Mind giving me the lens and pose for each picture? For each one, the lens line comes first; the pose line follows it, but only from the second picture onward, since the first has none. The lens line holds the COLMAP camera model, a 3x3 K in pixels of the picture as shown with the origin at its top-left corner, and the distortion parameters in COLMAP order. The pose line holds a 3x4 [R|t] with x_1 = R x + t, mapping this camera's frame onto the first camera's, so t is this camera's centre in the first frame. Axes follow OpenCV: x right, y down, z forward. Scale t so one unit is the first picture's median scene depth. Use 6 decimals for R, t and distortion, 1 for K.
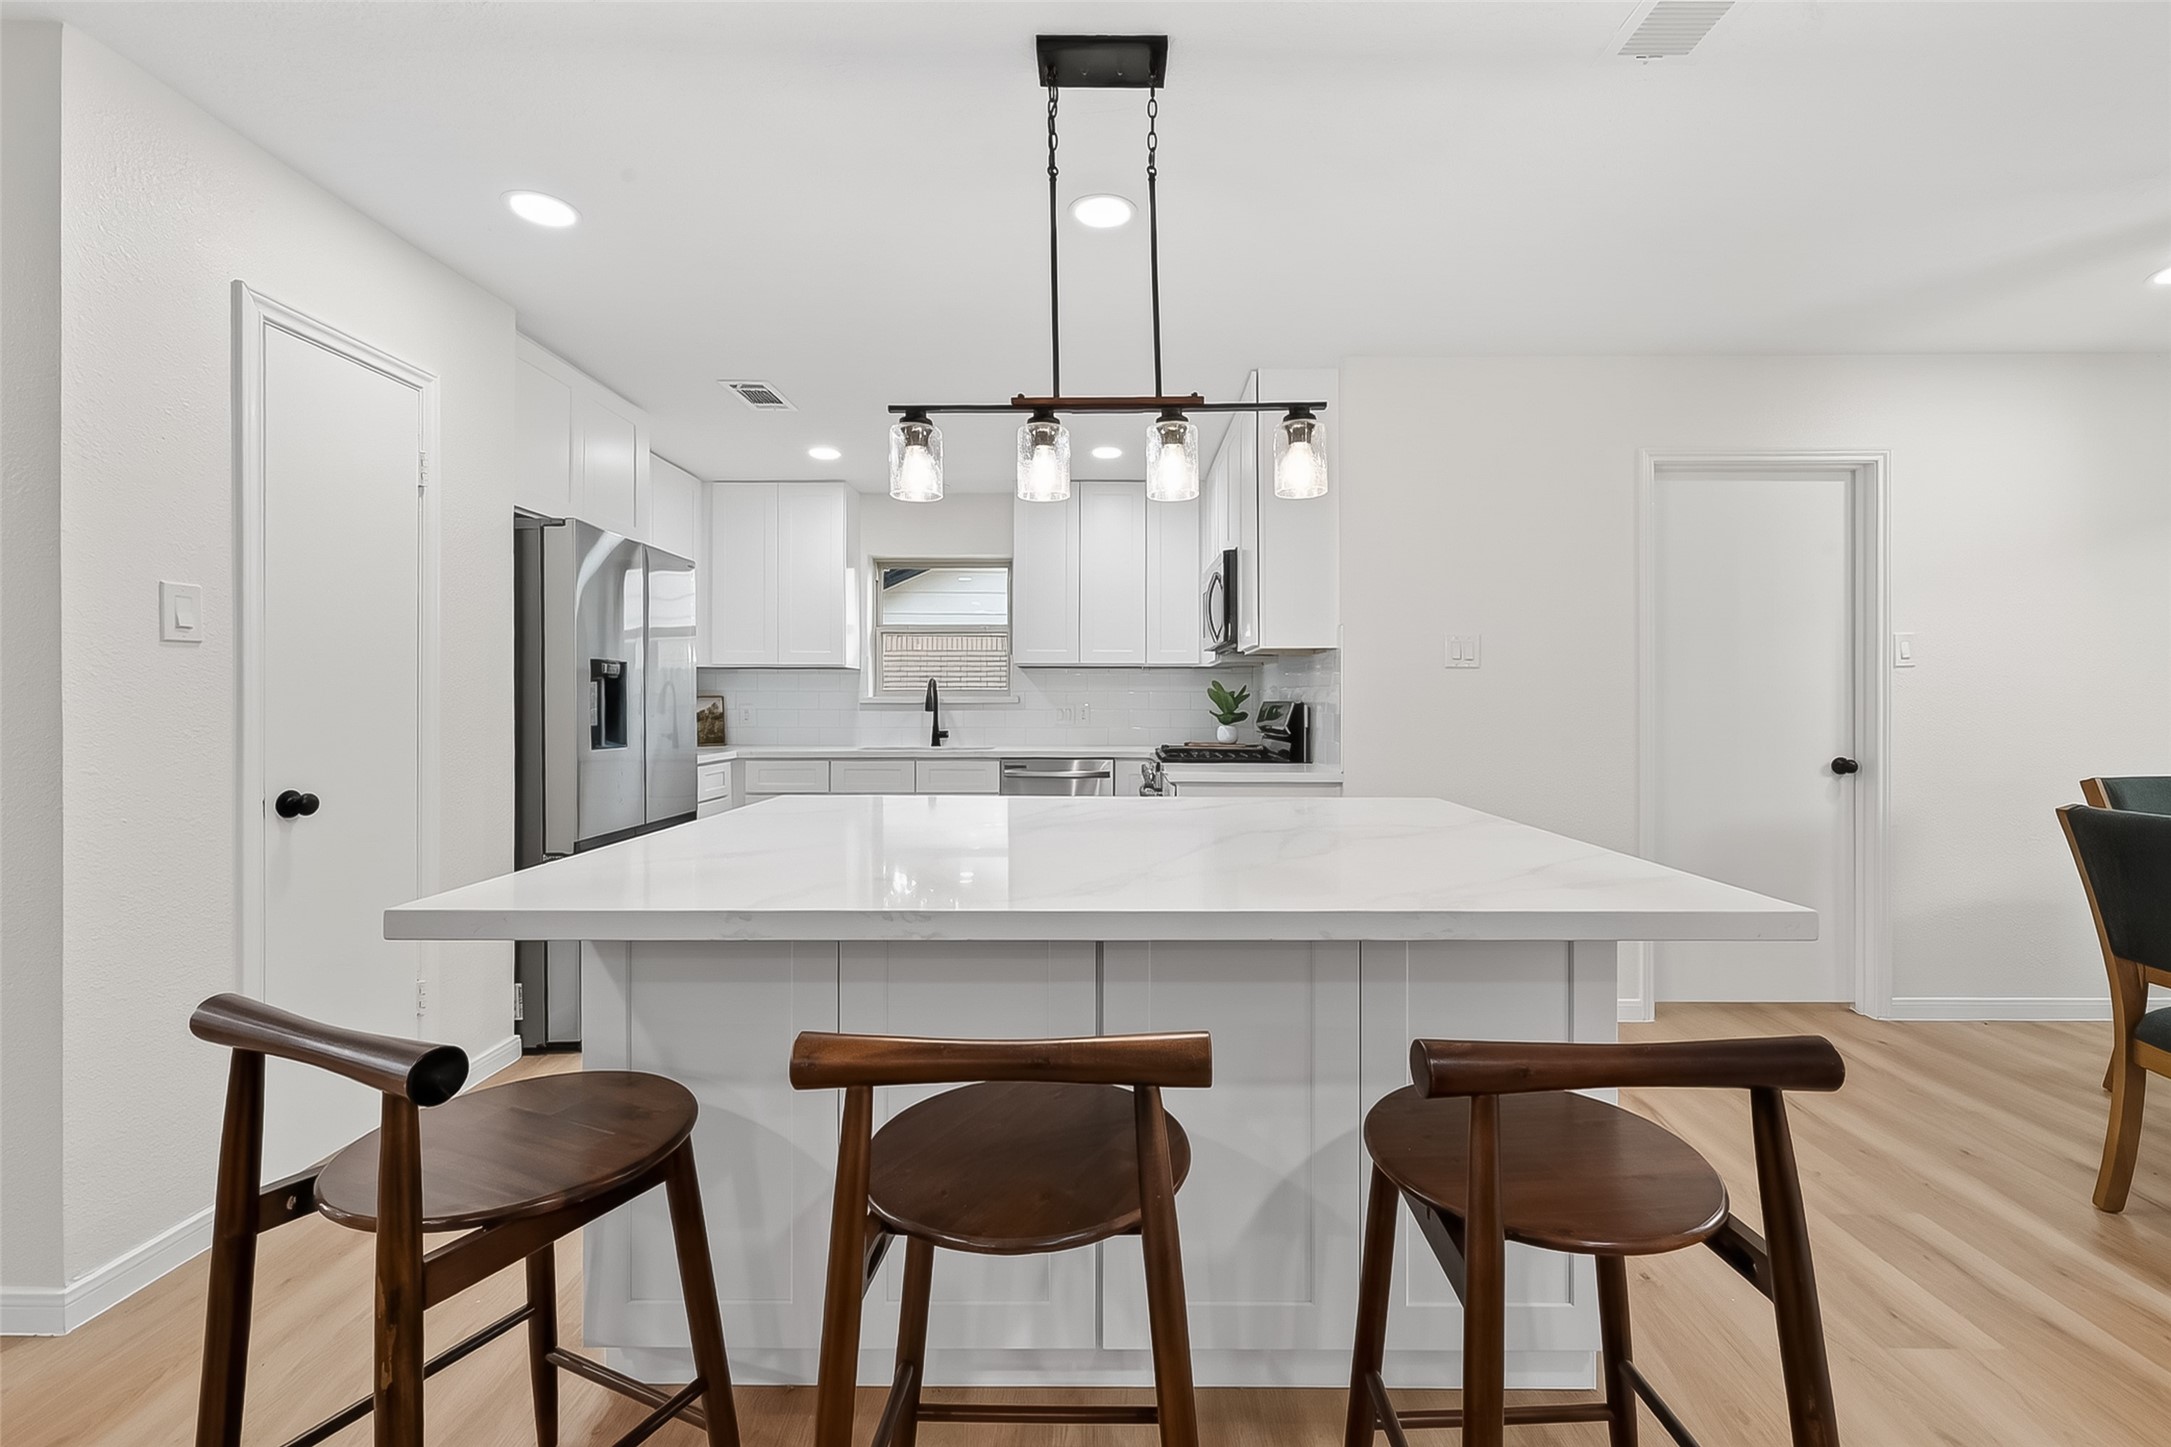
lens RADIAL K [[884.9, 0, 1119.4], [0, 884.9, 703.7], [0, 0, 1]] dist [-0.000703, -0.000084]
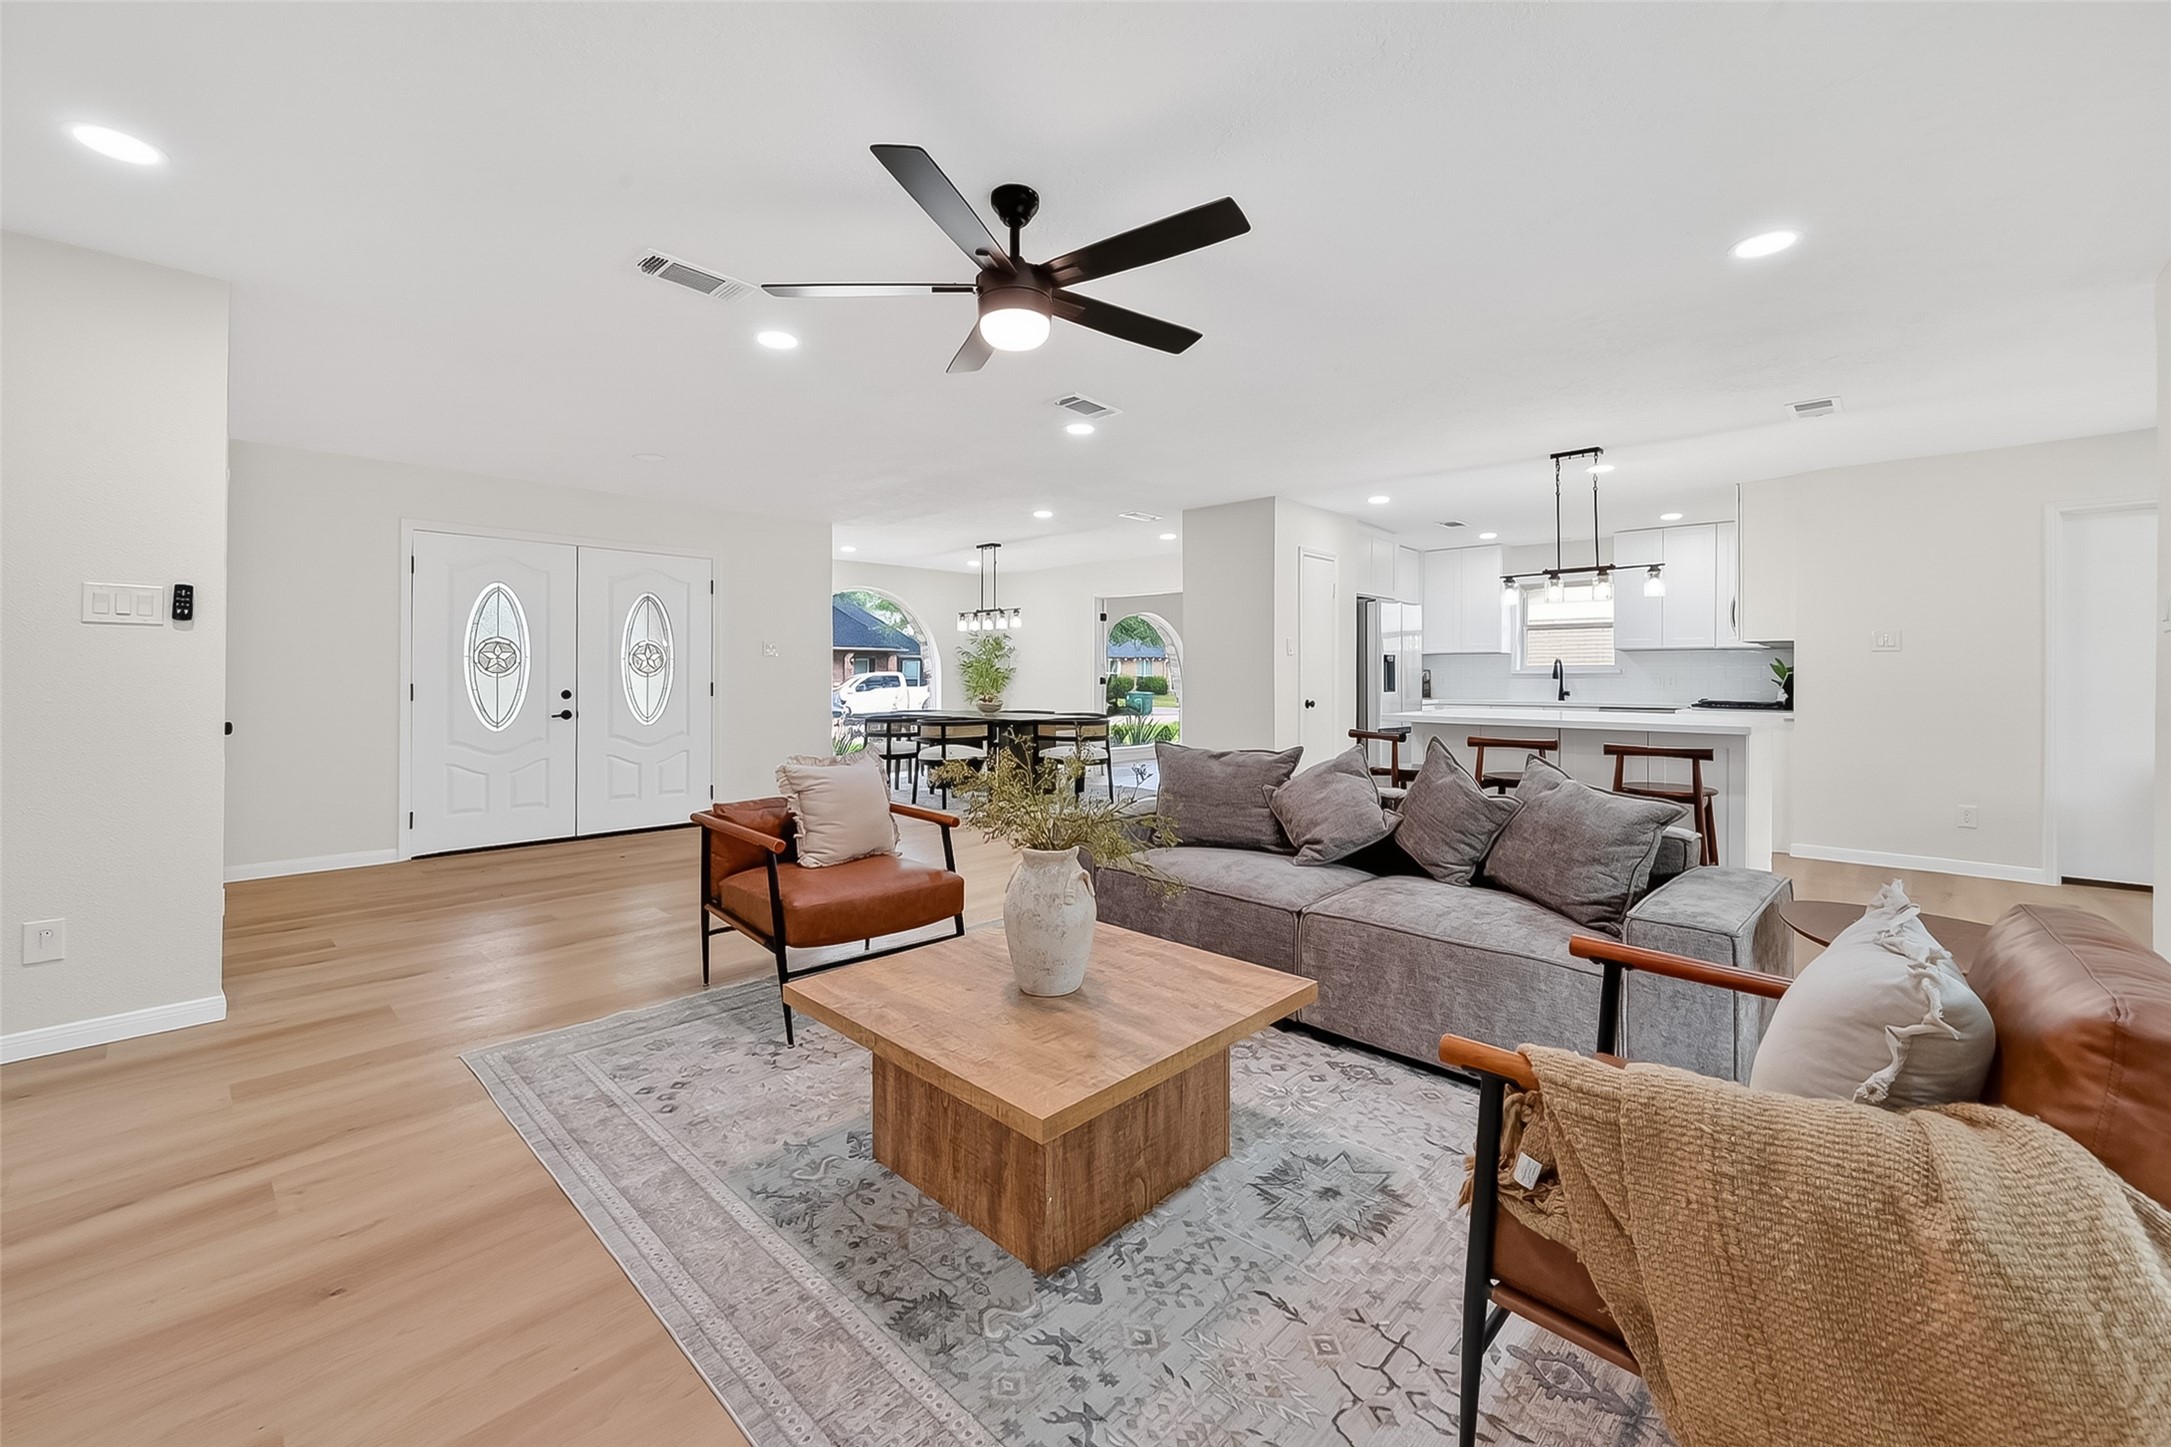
lens RADIAL K [[867.9, 0, 1087.6], [0, 867.9, 679.7], [0, 0, 1]] dist [-0.018600, 0.000036]
pose [[0.715339, 0.006196, -0.698750, 0.439887], [-0.004710, 0.999981, 0.004045, 0.011823], [0.698761, 0.000397, 0.715355, -1.166672]]
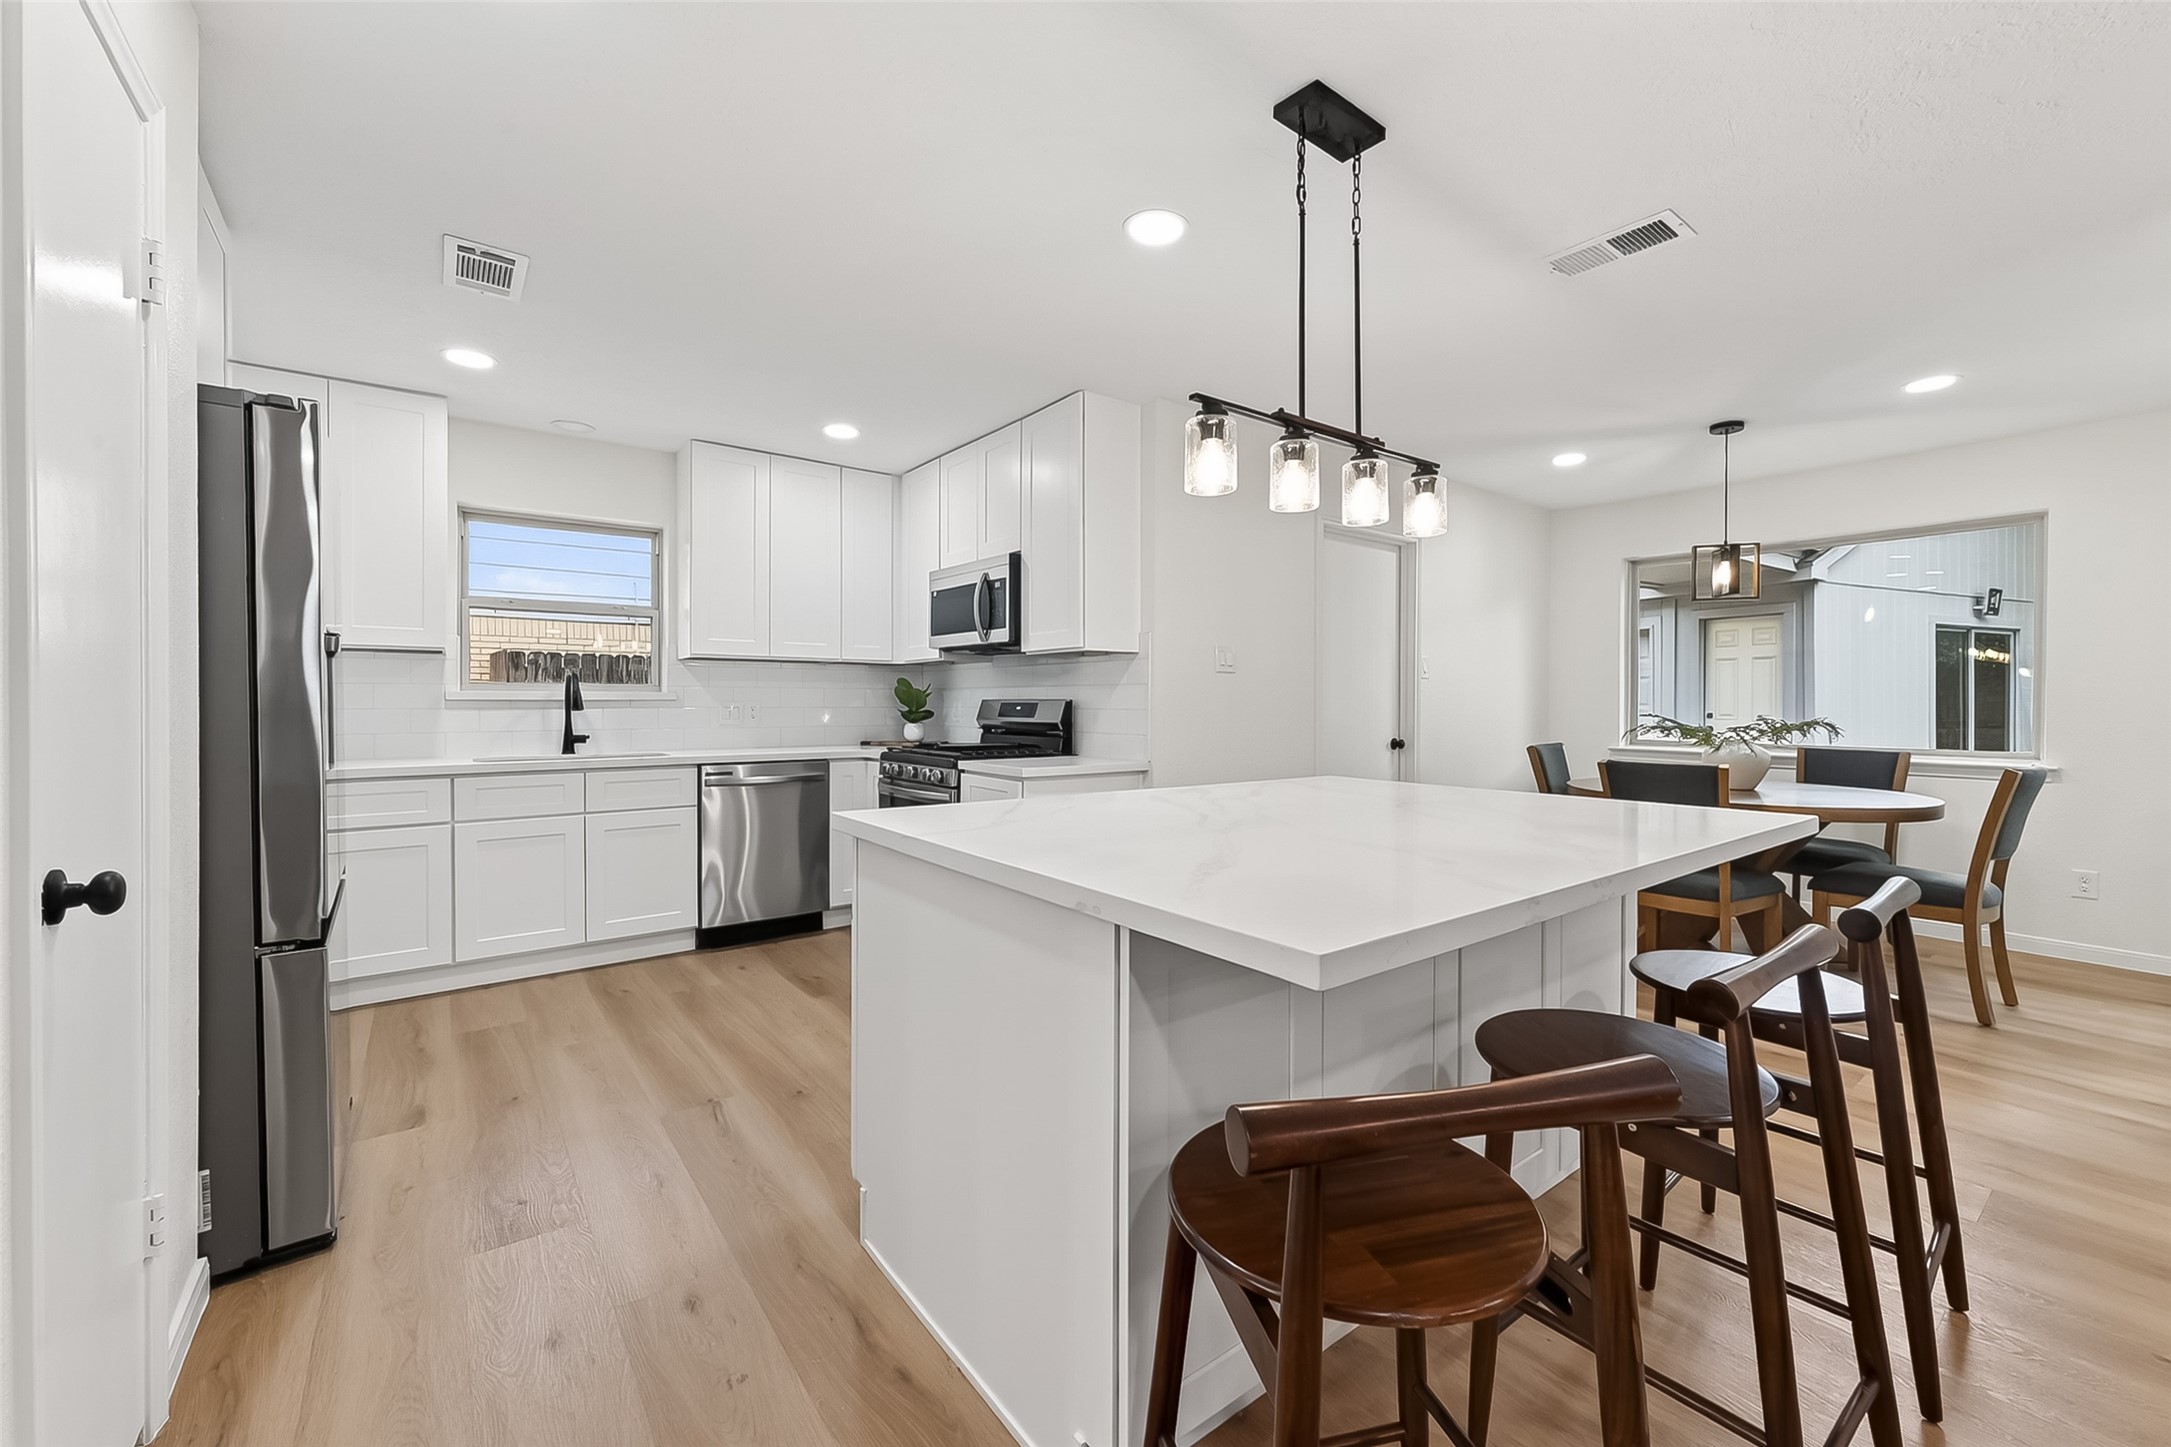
lens RADIAL K [[861.5, 0, 1085.5], [0, 861.5, 723.5], [0, 0, 1]] dist [0.001047, 0.000111]
pose [[0.799014, -0.014429, 0.601139, -0.488142], [-0.000703, 0.999689, 0.024930, 0.000528], [-0.601311, -0.020342, 0.798756, 0.165653]]
